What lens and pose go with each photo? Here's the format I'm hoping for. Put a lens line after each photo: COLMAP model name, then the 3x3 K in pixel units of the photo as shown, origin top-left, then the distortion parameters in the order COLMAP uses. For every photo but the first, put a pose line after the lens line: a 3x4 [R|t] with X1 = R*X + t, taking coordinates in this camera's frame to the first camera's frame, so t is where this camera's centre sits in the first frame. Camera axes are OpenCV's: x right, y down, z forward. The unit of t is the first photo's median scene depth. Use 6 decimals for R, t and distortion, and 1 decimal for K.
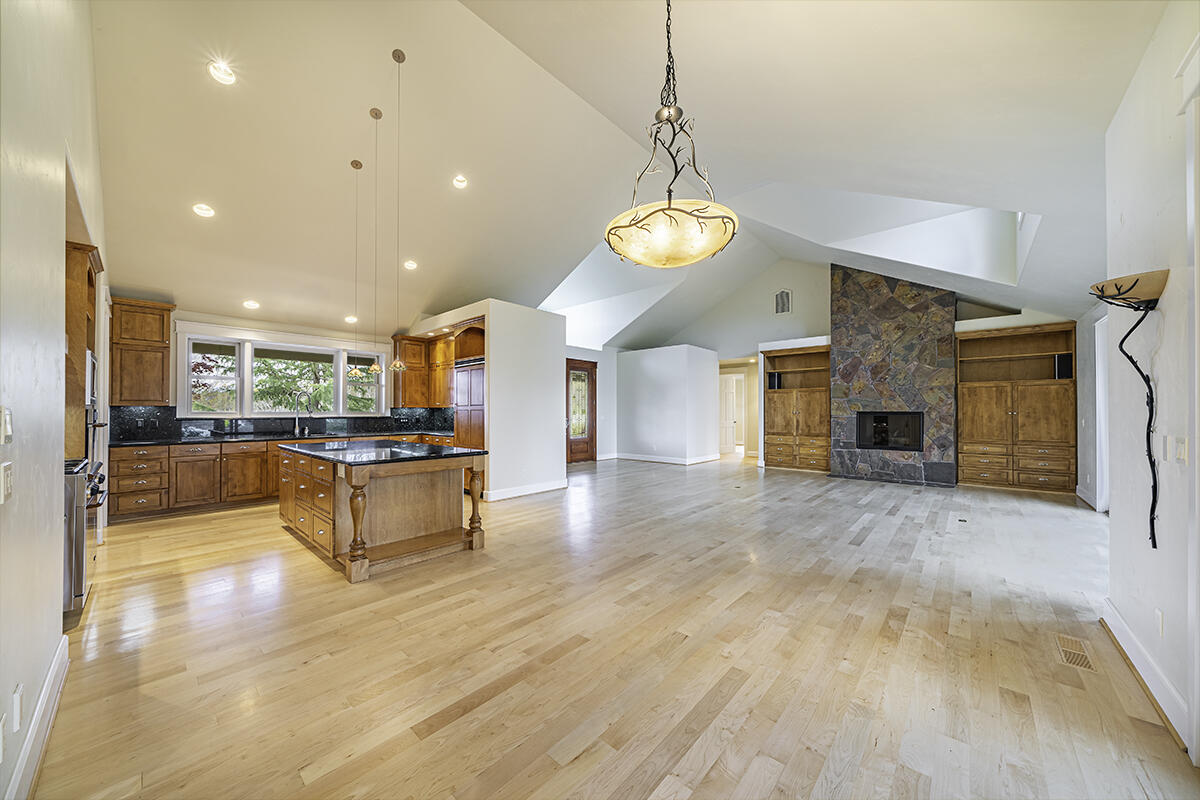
lens RADIAL K [[412.8, 0, 601.4], [0, 412.8, 409.7], [0, 0, 1]] dist [0.001997, -0.000282]
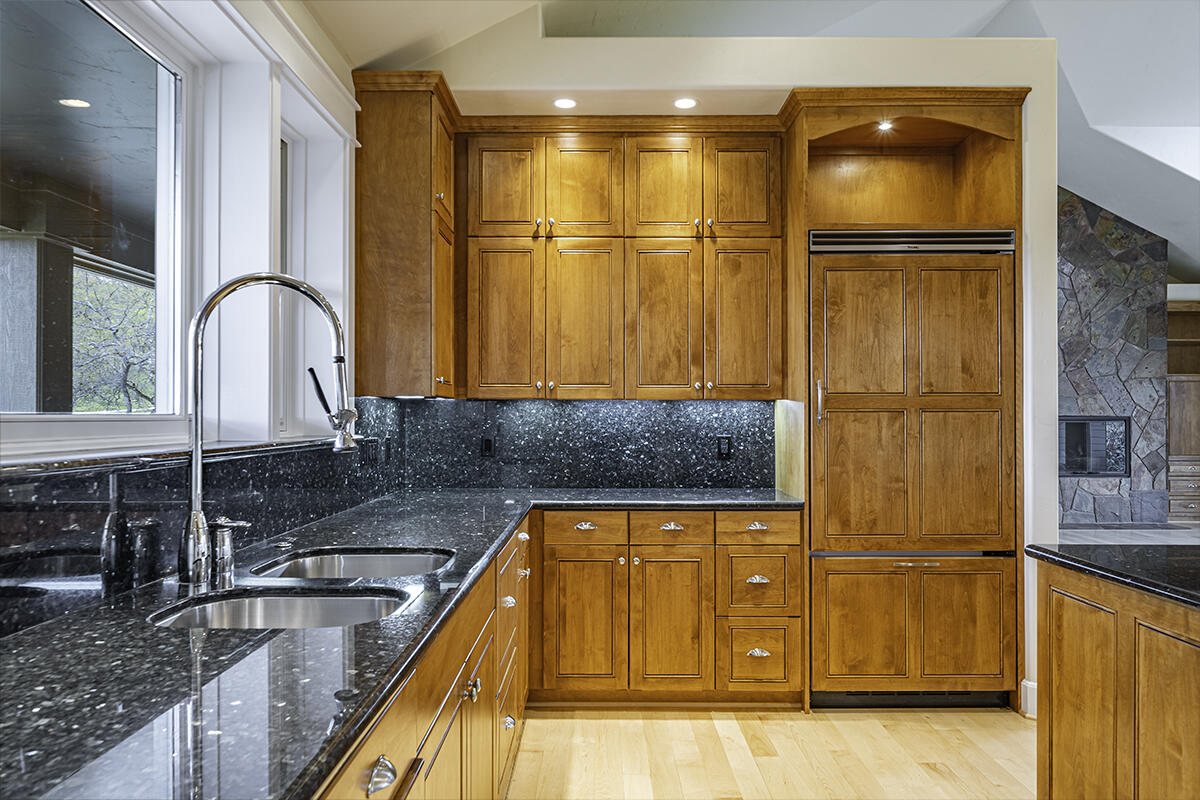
lens RADIAL K [[813.1, 0, 607.1], [0, 813.1, 410.5], [0, 0, 1]] dist [0.002798, -0.000202]
pose [[0.733666, 0.006849, 0.679476, -0.710853], [-0.003278, 0.999973, -0.006540, 0.006921], [-0.679502, 0.002571, 0.733669, 0.621930]]
